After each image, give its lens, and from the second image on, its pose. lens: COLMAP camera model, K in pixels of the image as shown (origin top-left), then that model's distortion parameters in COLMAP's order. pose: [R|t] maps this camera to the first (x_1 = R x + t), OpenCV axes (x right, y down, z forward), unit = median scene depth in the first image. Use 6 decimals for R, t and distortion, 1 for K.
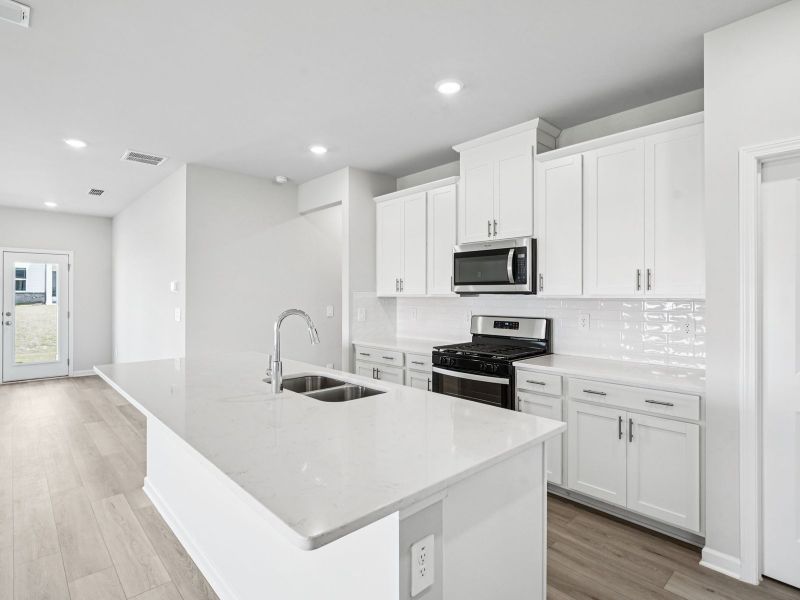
lens RADIAL K [[419.2, 0, 401.4], [0, 419.2, 297.9], [0, 0, 1]] dist [-0.005794, 0.004411]
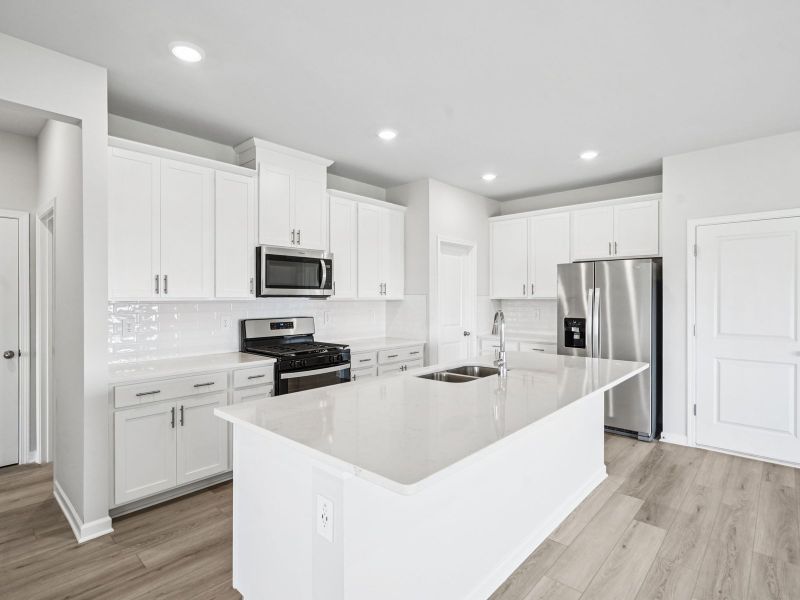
lens RADIAL K [[419.2, 0, 390.4], [0, 419.2, 298.1], [0, 0, 1]] dist [-0.005794, 0.004411]
pose [[-0.071943, -0.001415, 0.997408, -0.839554], [0.007441, 0.999970, 0.001956, -0.006250], [-0.997381, 0.007562, -0.071930, 0.785189]]
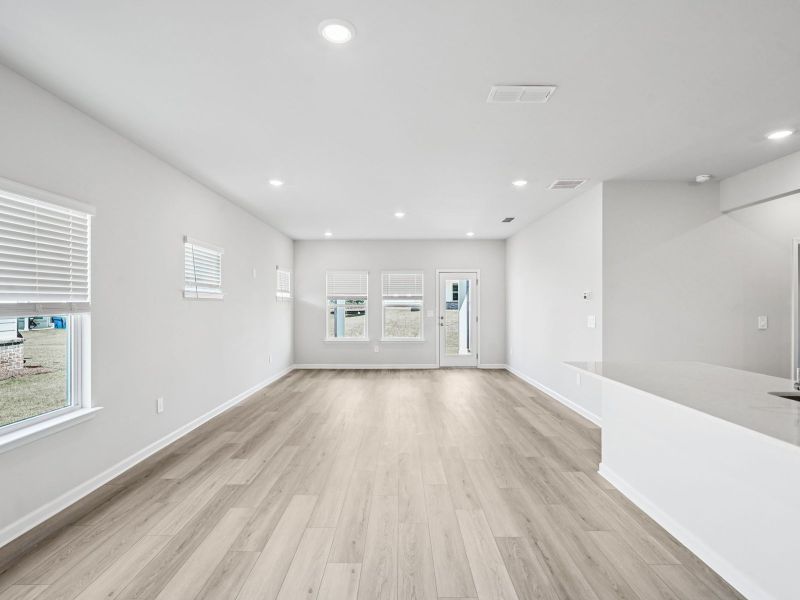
lens RADIAL K [[419.2, 0, 394.6], [0, 419.2, 305.2], [0, 0, 1]] dist [-0.005794, 0.004411]
pose [[0.725390, 0.001212, -0.688337, -0.185411], [-0.002721, 0.999996, -0.001106, -0.000118], [0.688333, 0.002675, 0.725390, -0.172080]]
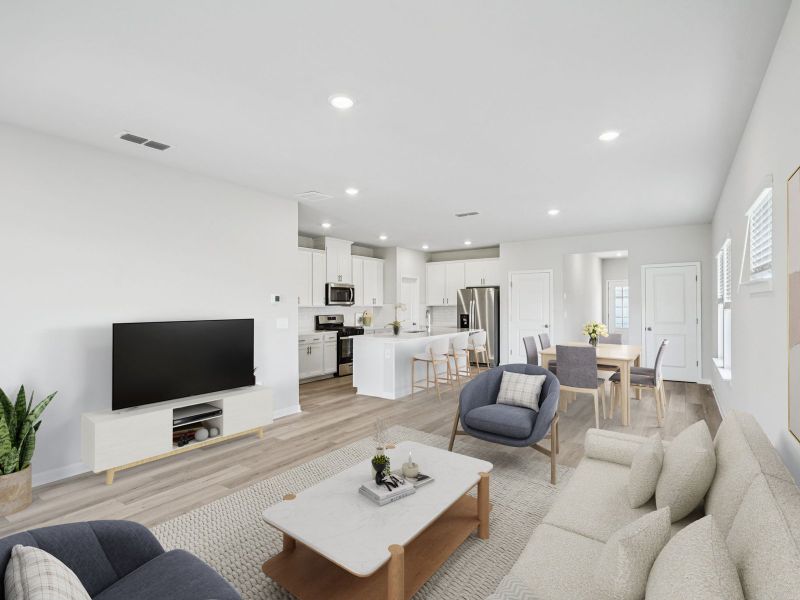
lens RADIAL K [[419.2, 0, 392.3], [0, 419.2, 303.5], [0, 0, 1]] dist [-0.005794, 0.004411]
pose [[-0.208797, 0.005128, 0.977946, -2.096903], [0.012900, 0.999914, -0.002489, -0.009296], [-0.977874, 0.012096, -0.208845, 1.140964]]
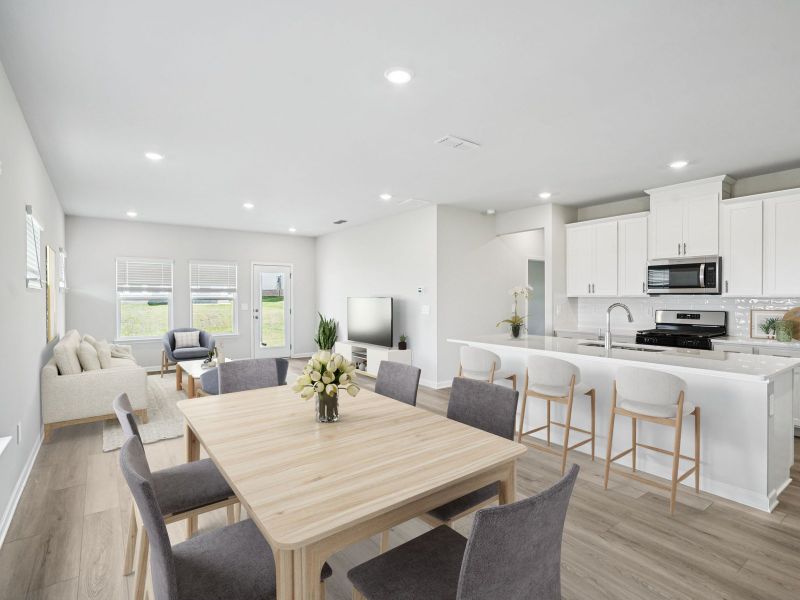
lens RADIAL K [[419.2, 0, 399.7], [0, 419.2, 300.6], [0, 0, 1]] dist [-0.005794, 0.004411]
pose [[0.993233, -0.001758, -0.116128, -0.546176], [0.002215, 0.999990, 0.003809, 0.003481], [0.116120, -0.004040, 0.993227, -0.509776]]
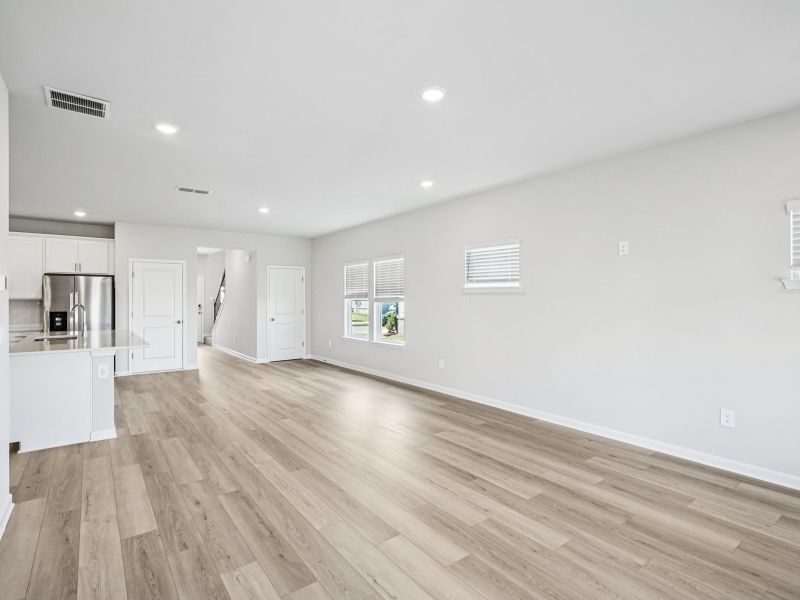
lens RADIAL K [[419.2, 0, 401.2], [0, 419.2, 294.3], [0, 0, 1]] dist [-0.005794, 0.004411]
pose [[-0.994210, 0.000998, 0.107451, -1.363758], [0.000722, 0.999996, -0.002609, -0.013229], [-0.107453, -0.002516, -0.994207, 1.823369]]
